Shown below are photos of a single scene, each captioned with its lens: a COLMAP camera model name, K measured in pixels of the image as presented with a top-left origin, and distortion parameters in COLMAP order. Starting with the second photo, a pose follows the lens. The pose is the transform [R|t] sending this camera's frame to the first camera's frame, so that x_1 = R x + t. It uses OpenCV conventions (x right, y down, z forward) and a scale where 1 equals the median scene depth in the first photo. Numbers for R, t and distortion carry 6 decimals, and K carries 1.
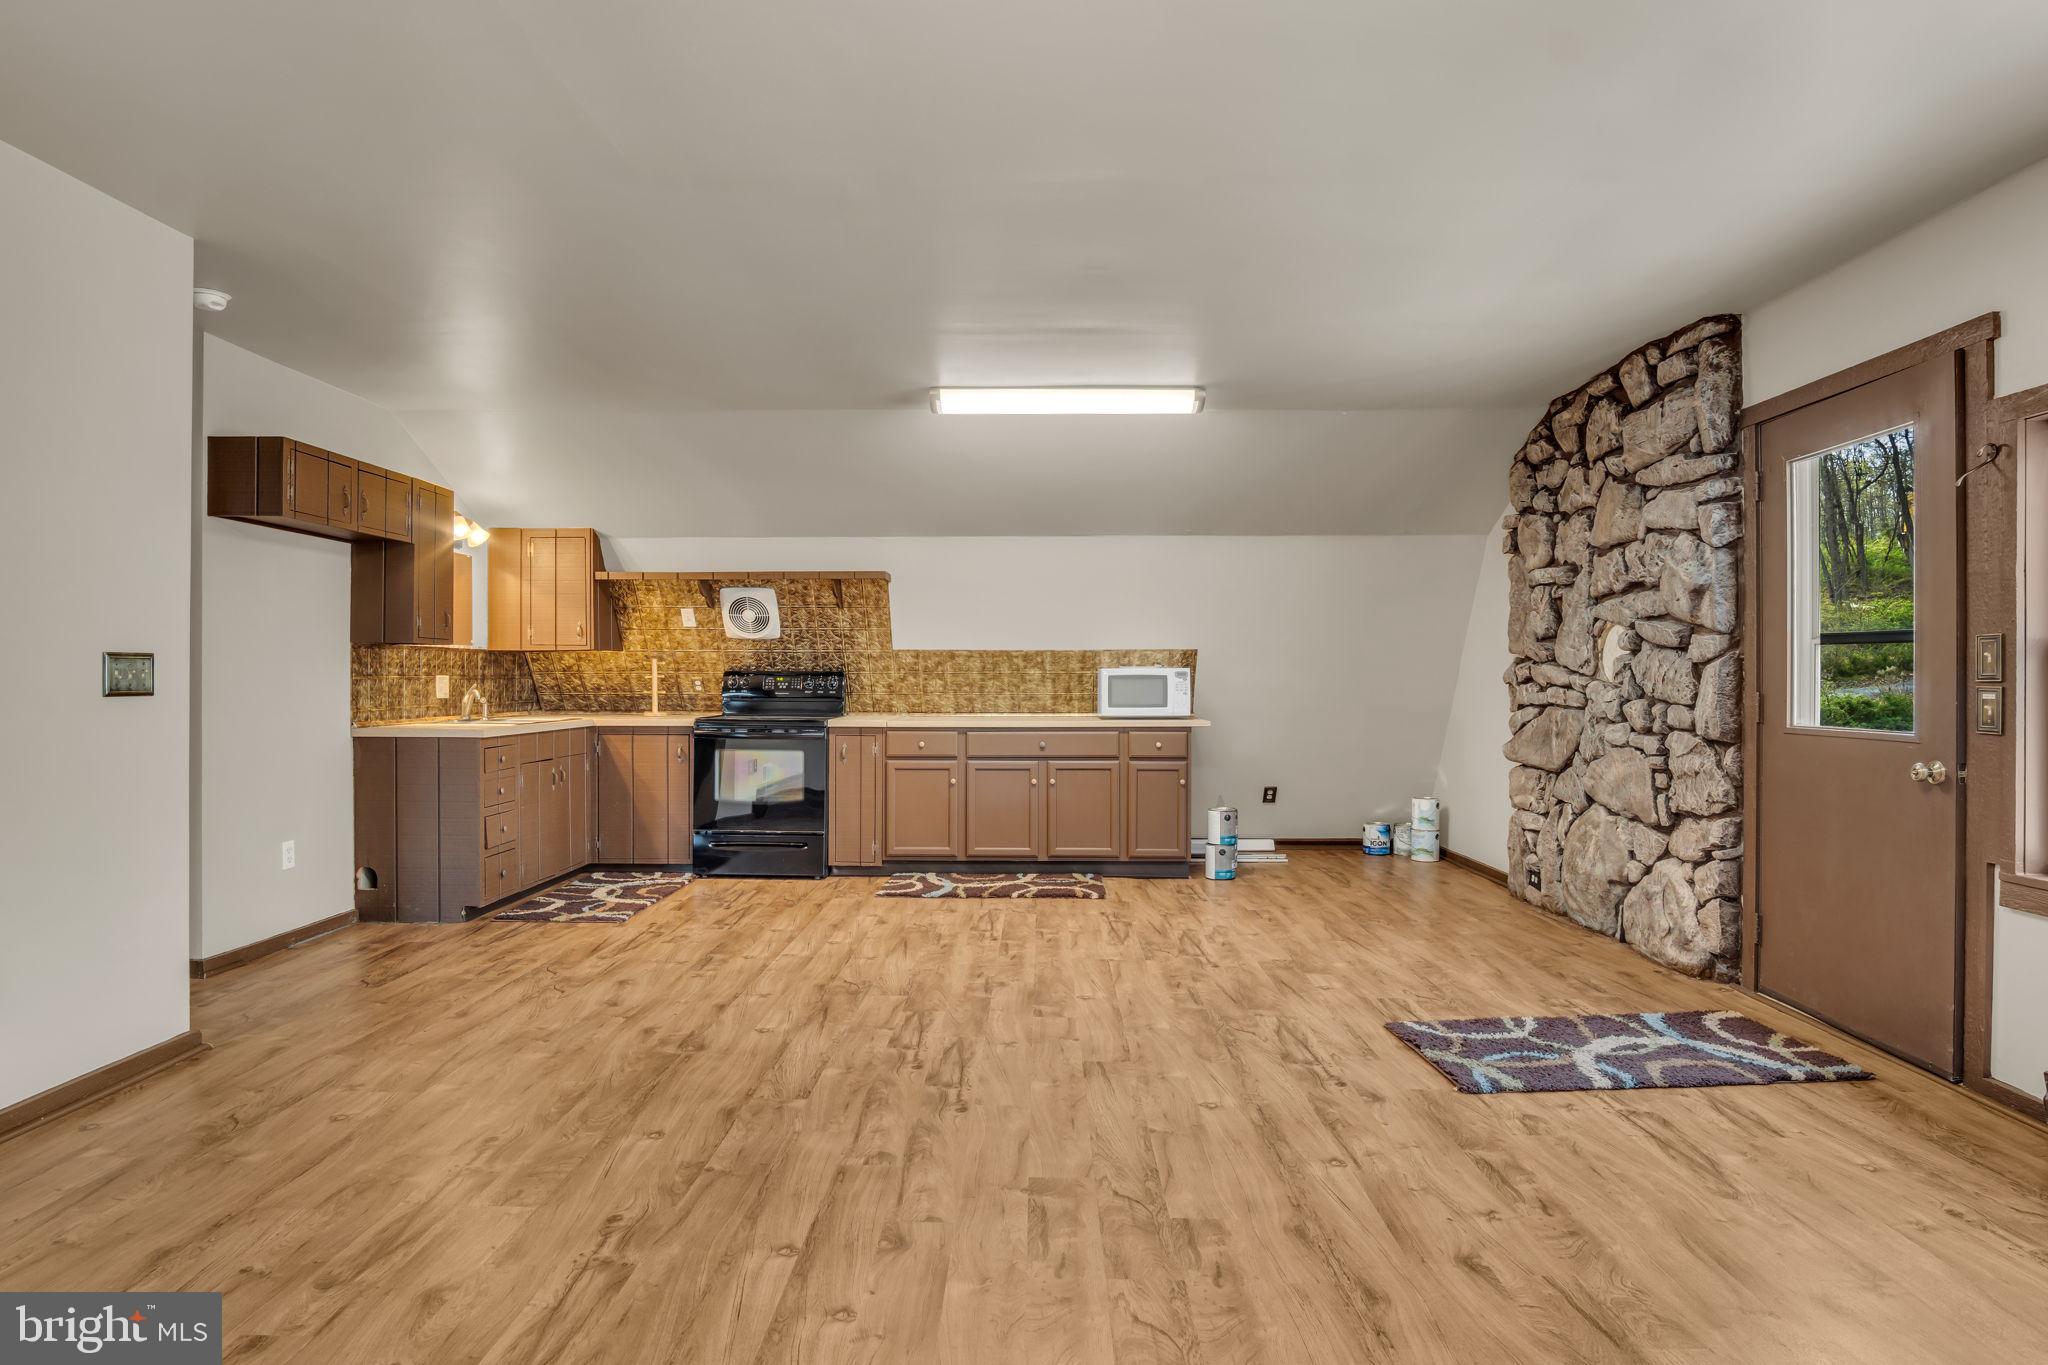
lens RADIAL K [[1100.6, 0, 1012.4], [0, 1100.6, 666.8], [0, 0, 1]] dist [-0.023491, 0.001430]
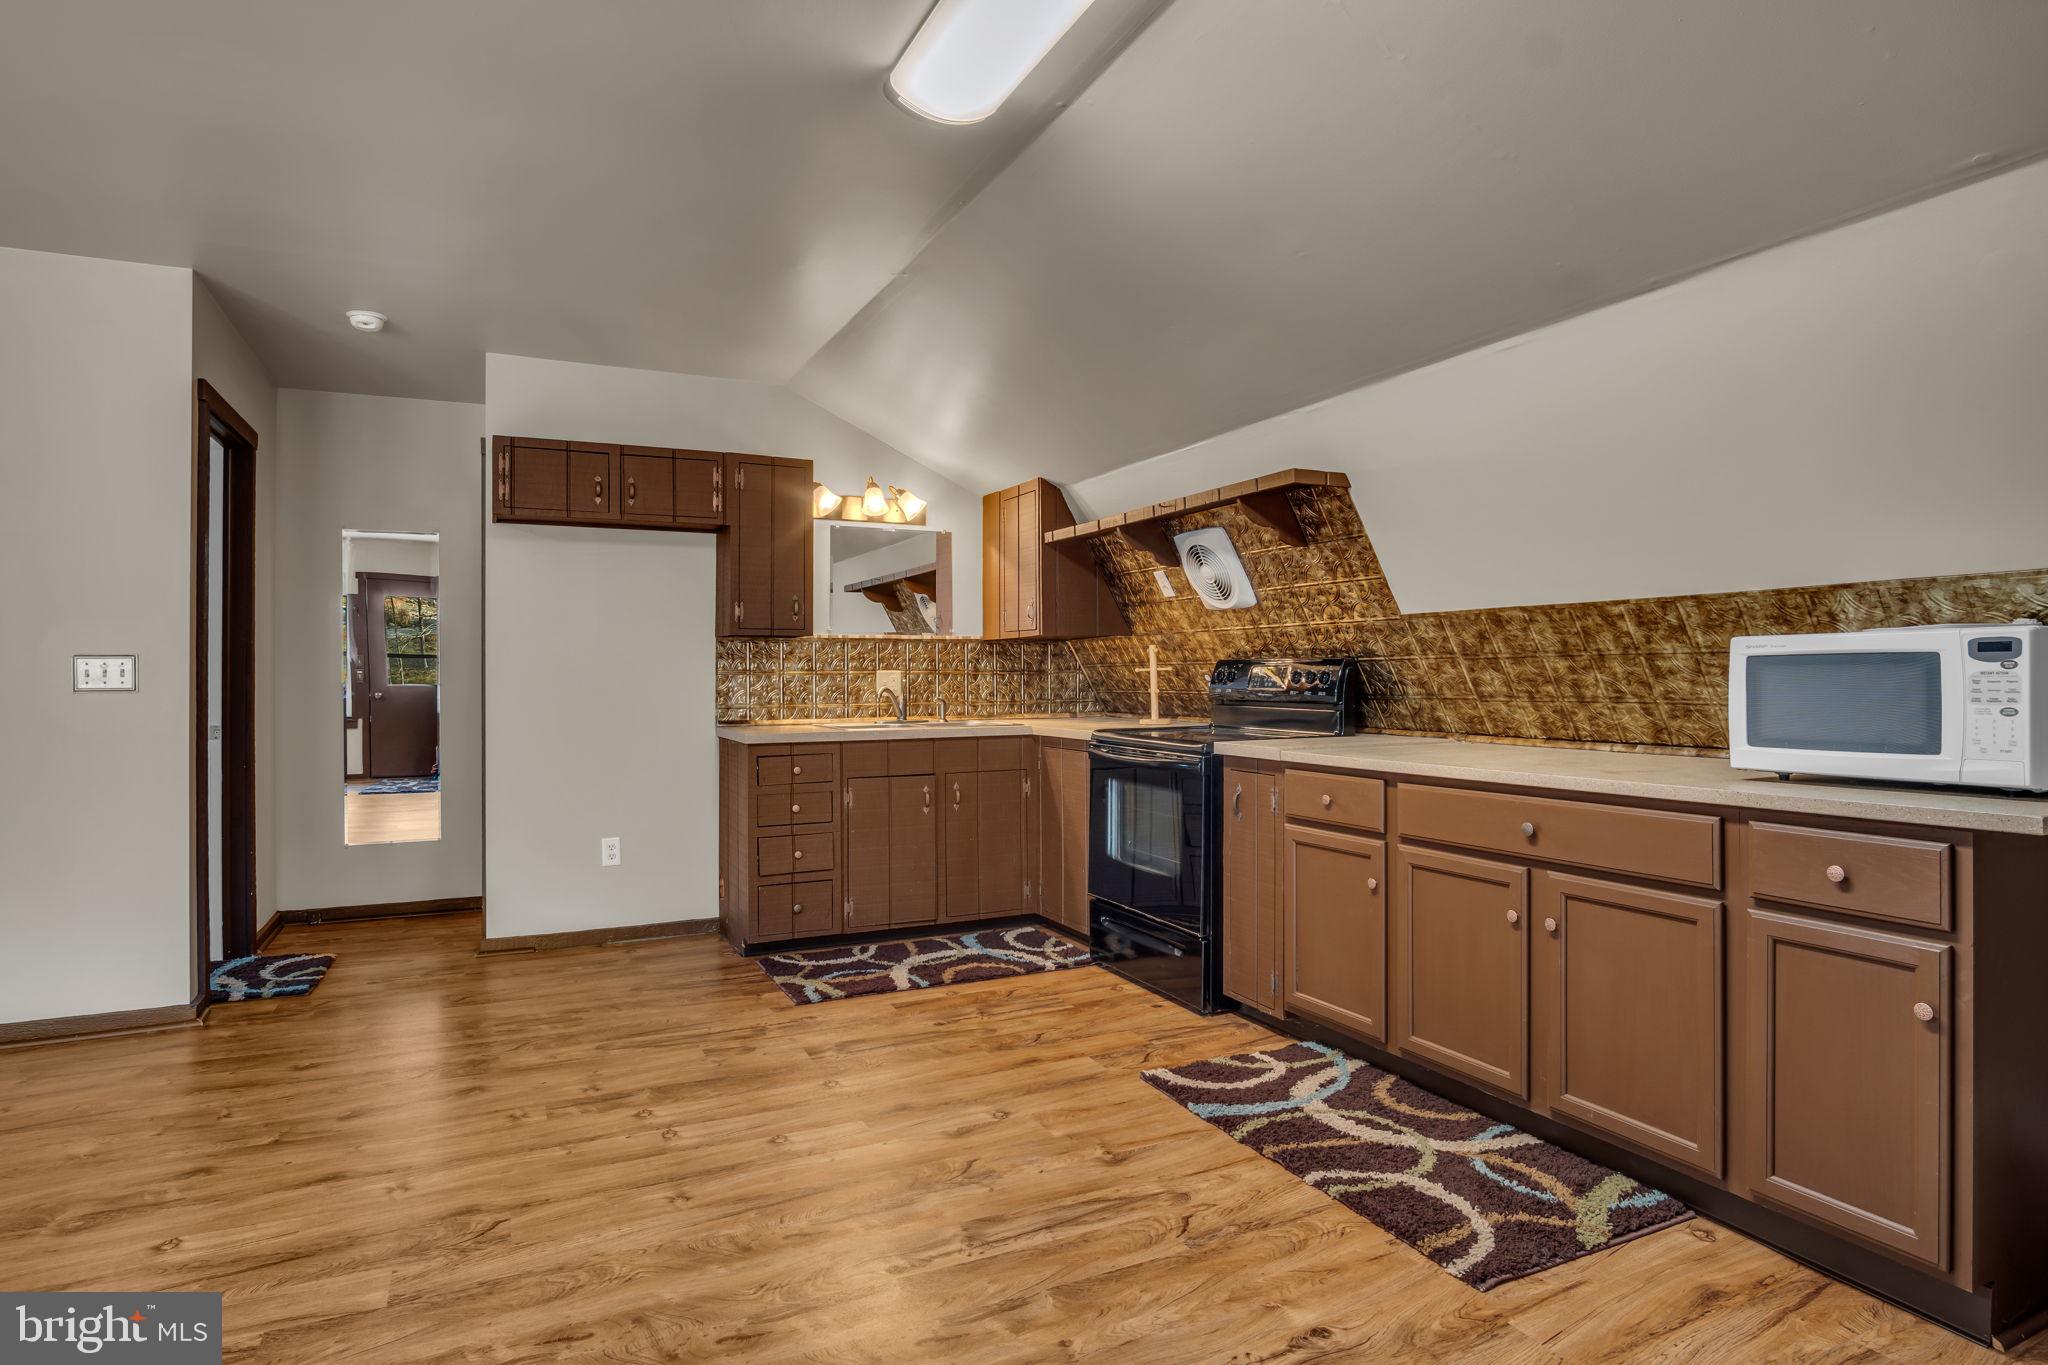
lens RADIAL K [[1100.6, 0, 1012.4], [0, 1100.6, 666.8], [0, 0, 1]] dist [-0.023491, 0.001430]
pose [[0.456840, -0.010684, -0.889485, 0.296017], [0.015201, 0.999876, -0.004203, 0.009668], [0.889419, -0.011601, 0.456946, 0.643127]]
